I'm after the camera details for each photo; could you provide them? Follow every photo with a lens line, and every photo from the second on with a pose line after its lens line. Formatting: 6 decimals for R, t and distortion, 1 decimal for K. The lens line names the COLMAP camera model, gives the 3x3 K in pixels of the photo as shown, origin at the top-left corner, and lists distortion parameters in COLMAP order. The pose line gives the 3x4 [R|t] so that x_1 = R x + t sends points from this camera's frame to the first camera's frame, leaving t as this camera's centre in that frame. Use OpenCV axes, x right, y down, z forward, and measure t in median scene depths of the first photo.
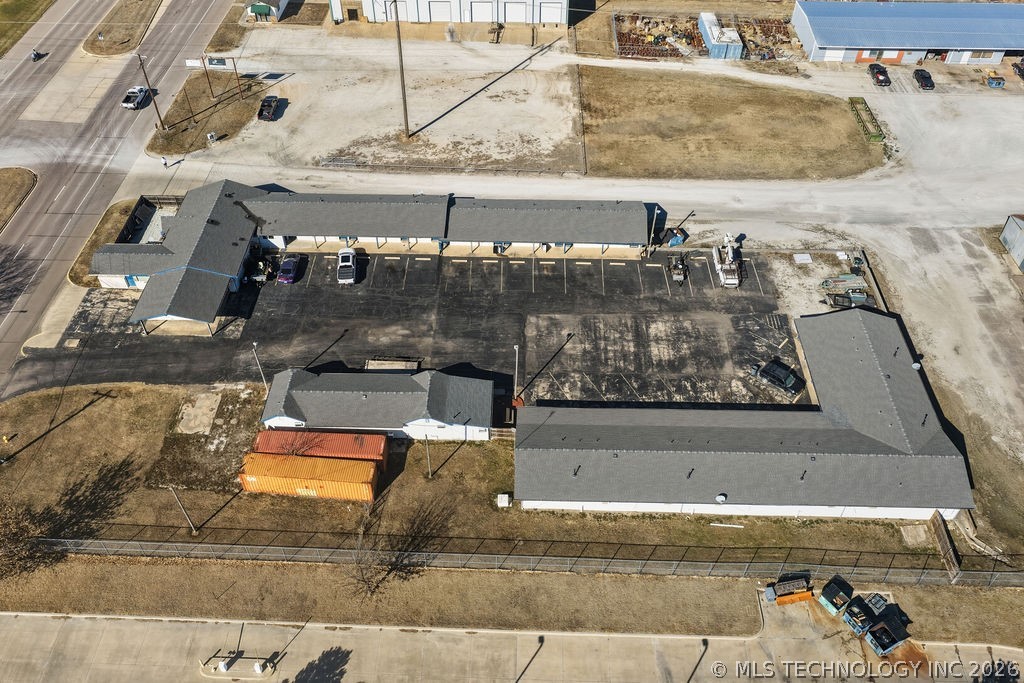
lens RADIAL K [[850.6, 0, 514.2], [0, 850.6, 339.3], [0, 0, 1]] dist [-0.016749, 0.042554]
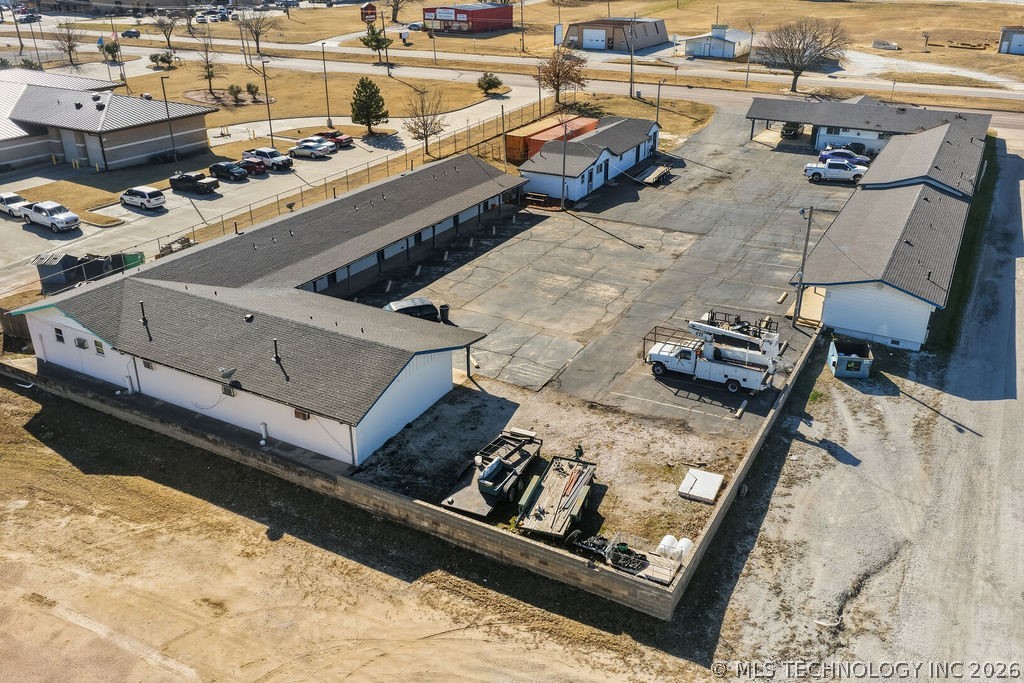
lens RADIAL K [[850.6, 0, 512.6], [0, 850.6, 338.0], [0, 0, 1]] dist [-0.016749, 0.042554]
pose [[-0.465874, 0.370068, -0.803748, 0.707725], [-0.626660, 0.503304, 0.594964, -0.318349], [0.624707, 0.780855, -0.002569, 1.007001]]
